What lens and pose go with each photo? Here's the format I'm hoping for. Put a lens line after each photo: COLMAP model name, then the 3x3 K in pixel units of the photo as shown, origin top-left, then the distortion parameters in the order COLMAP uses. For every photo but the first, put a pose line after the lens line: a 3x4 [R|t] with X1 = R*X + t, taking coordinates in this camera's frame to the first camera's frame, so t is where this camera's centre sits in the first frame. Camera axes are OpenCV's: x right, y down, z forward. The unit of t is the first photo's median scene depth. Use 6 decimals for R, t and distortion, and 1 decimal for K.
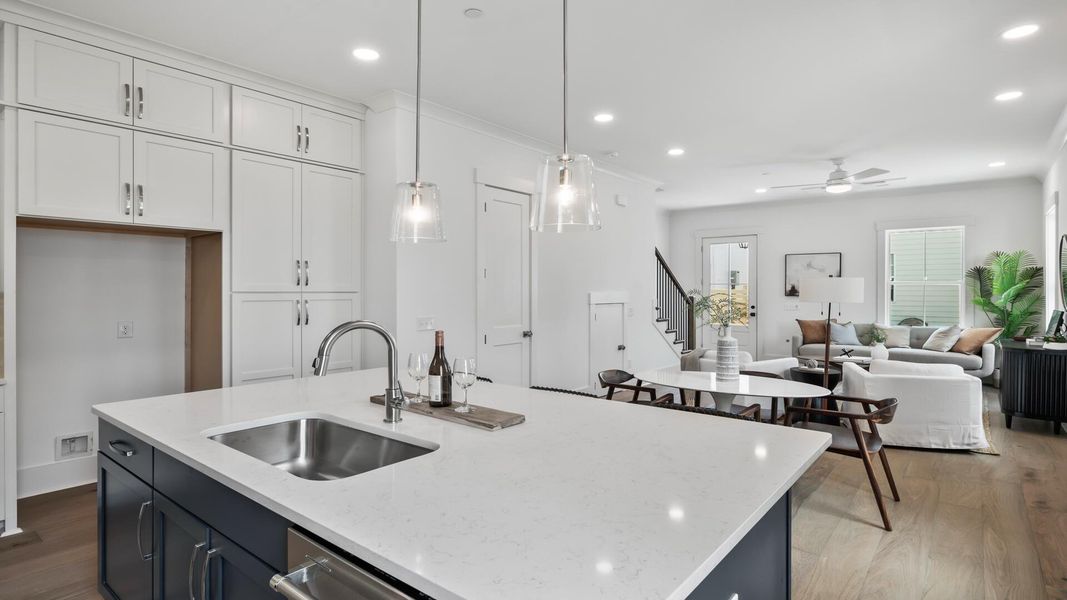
lens RADIAL K [[552.2, 0, 537.5], [0, 552.2, 297.5], [0, 0, 1]] dist [-0.001713, 0.000177]
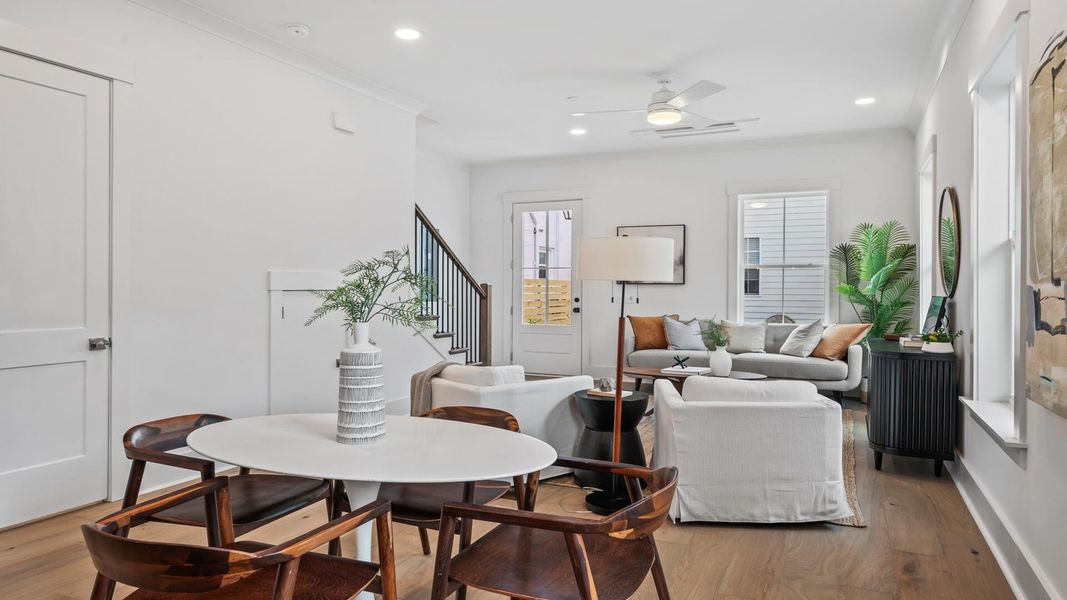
lens RADIAL K [[706.2, 0, 531.3], [0, 706.2, 298.2], [0, 0, 1]] dist [-0.004739, 0.000824]
pose [[0.968484, -0.002263, 0.249065, 0.158587], [0.000622, 0.999978, 0.006668, 0.014025], [-0.249074, -0.006303, 0.968464, 0.188247]]
